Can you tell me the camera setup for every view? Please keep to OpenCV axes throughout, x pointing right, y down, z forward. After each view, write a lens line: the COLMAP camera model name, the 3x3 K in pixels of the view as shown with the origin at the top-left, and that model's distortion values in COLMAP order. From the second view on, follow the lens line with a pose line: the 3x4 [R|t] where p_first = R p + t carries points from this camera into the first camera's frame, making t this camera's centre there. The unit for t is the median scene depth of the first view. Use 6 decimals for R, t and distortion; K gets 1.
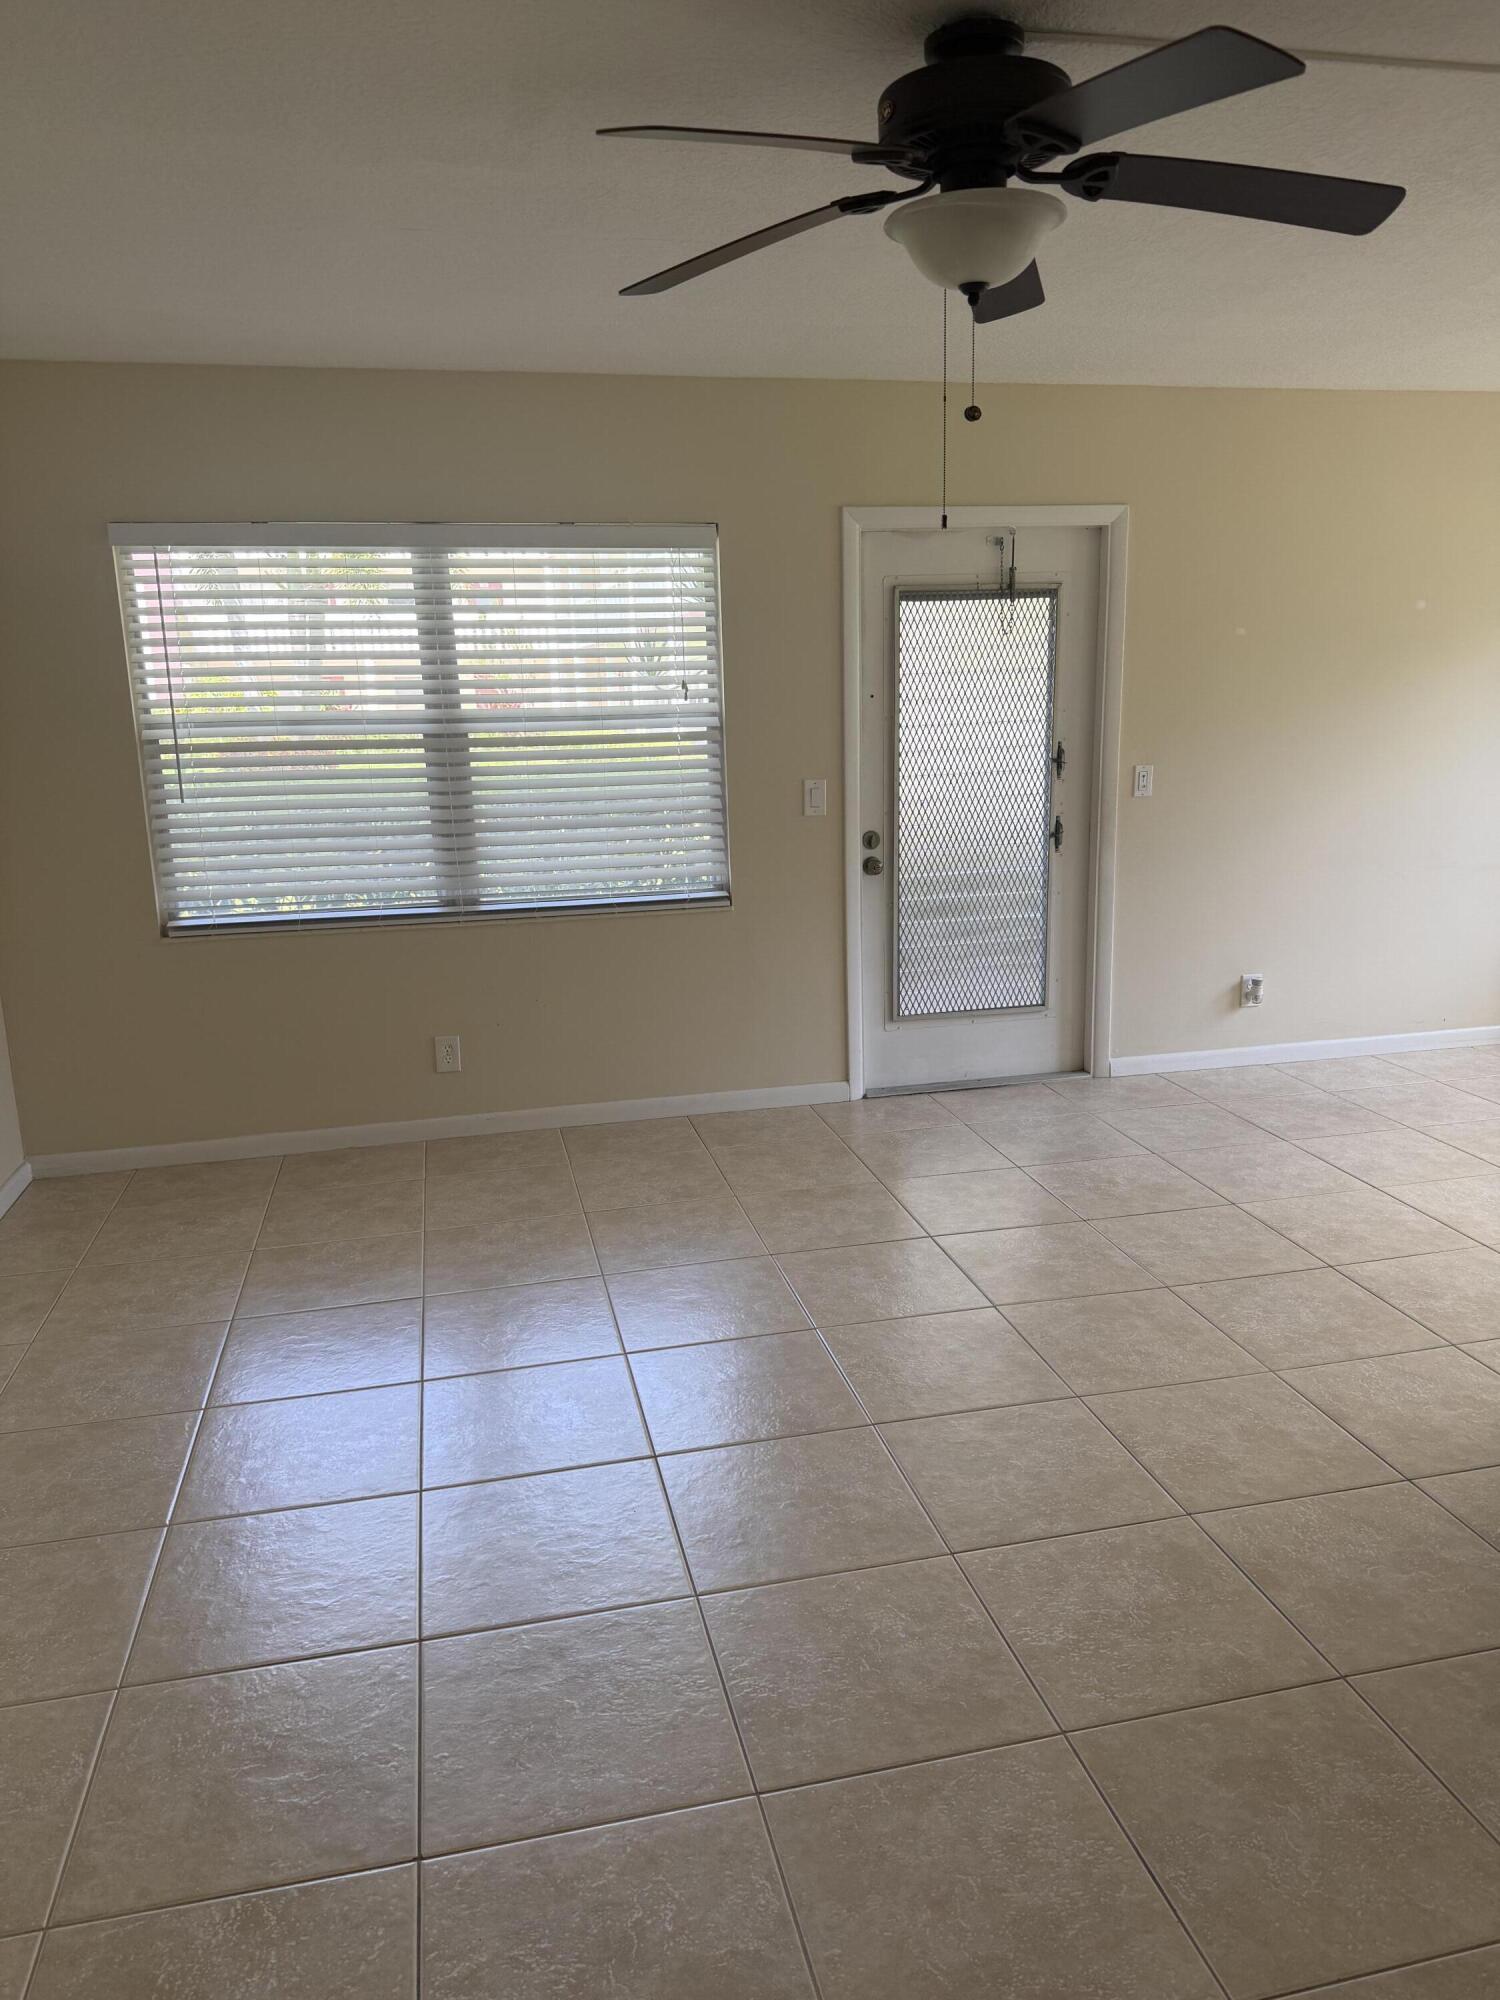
lens RADIAL K [[1395.1, 0, 748.4], [0, 1395.1, 1023.9], [0, 0, 1]] dist [0.199977, -0.409518]
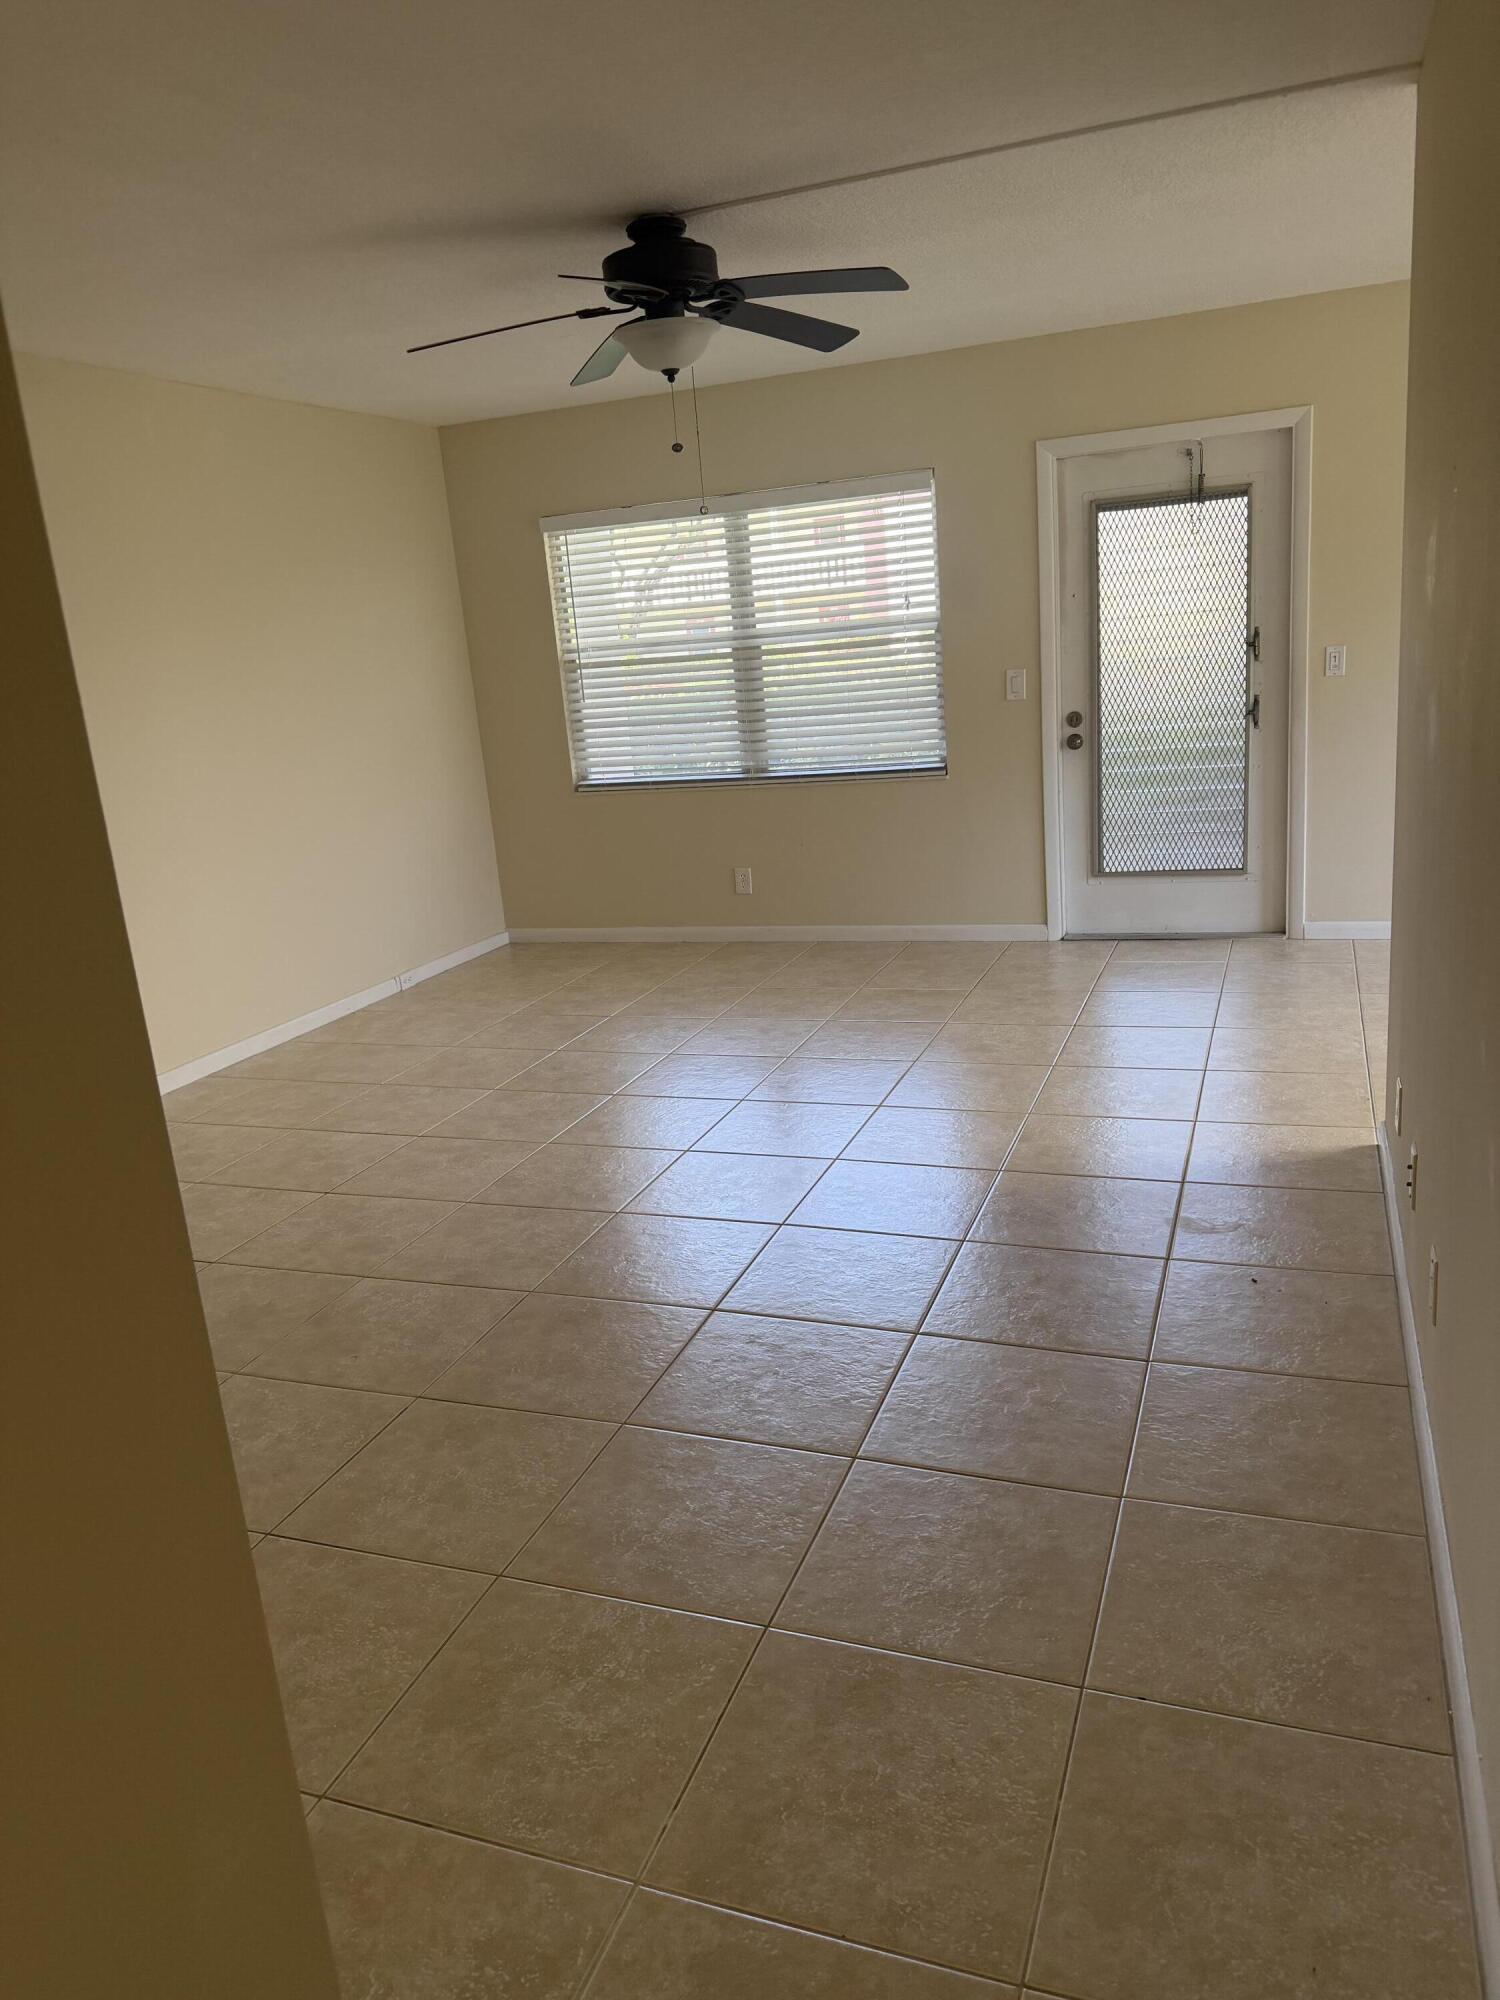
lens RADIAL K [[1395.1, 0, 748.4], [0, 1395.1, 1023.9], [0, 0, 1]] dist [0.199977, -0.409518]
pose [[0.830586, 0.106735, -0.546566, 0.562435], [-0.069003, 0.993623, 0.089178, 0.038062], [0.552599, -0.036355, 0.832654, -0.164015]]
